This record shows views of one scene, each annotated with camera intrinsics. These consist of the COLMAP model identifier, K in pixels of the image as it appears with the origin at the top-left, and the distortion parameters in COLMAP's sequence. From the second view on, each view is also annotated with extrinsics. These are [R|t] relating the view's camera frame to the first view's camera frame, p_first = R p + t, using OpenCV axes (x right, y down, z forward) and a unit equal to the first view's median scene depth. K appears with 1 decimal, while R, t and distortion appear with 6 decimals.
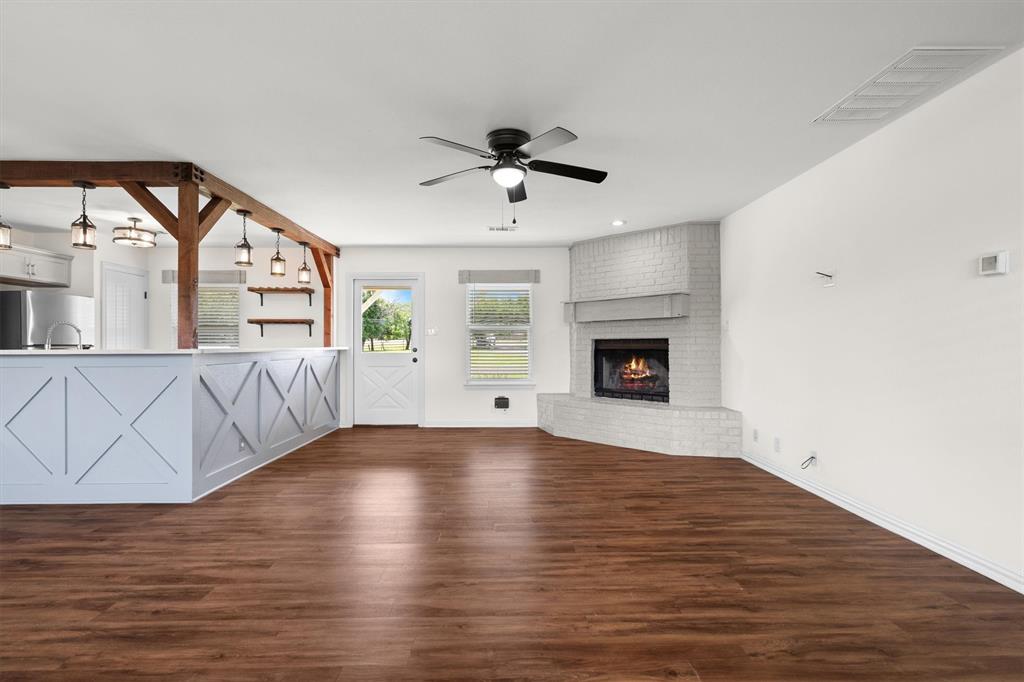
lens RADIAL K [[926.3, 0, 513.8], [0, 926.3, 366.5], [0, 0, 1]] dist [0.011584, -0.014764]
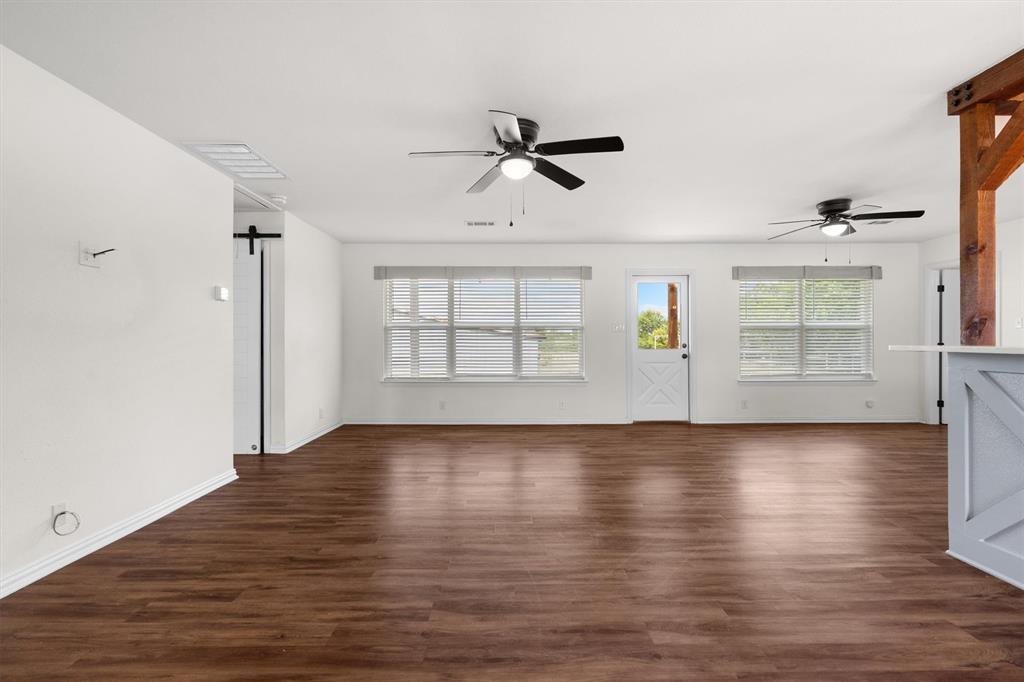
lens RADIAL K [[880.0, 0, 512.0], [0, 880.0, 341.0], [0, 0, 1]] dist [0.011264, -0.001081]
pose [[-0.999996, 0.002858, 0.000718, -0.000427], [0.002872, 0.999797, 0.019925, -0.034983], [-0.000661, 0.019927, -0.999801, 1.548937]]
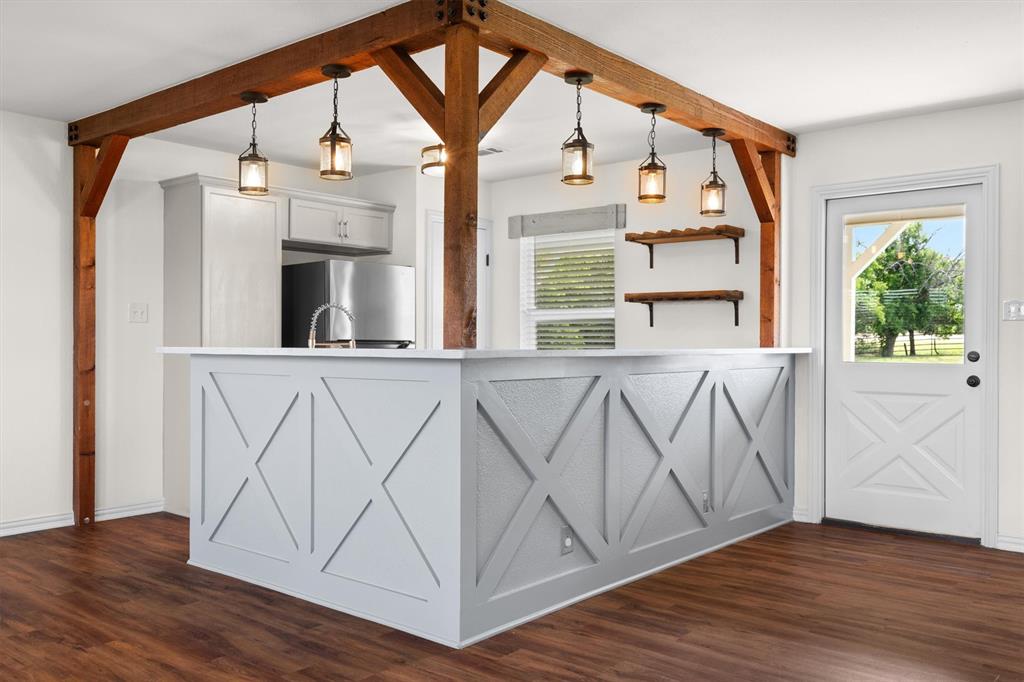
lens RADIAL K [[880.0, 0, 512.0], [0, 880.0, 341.0], [0, 0, 1]] dist [0.011264, -0.001081]
pose [[0.759938, 0.003780, -0.649984, -0.008556], [-0.021934, 0.999563, -0.019832, -0.013206], [0.649625, 0.029328, 0.759689, 0.602236]]
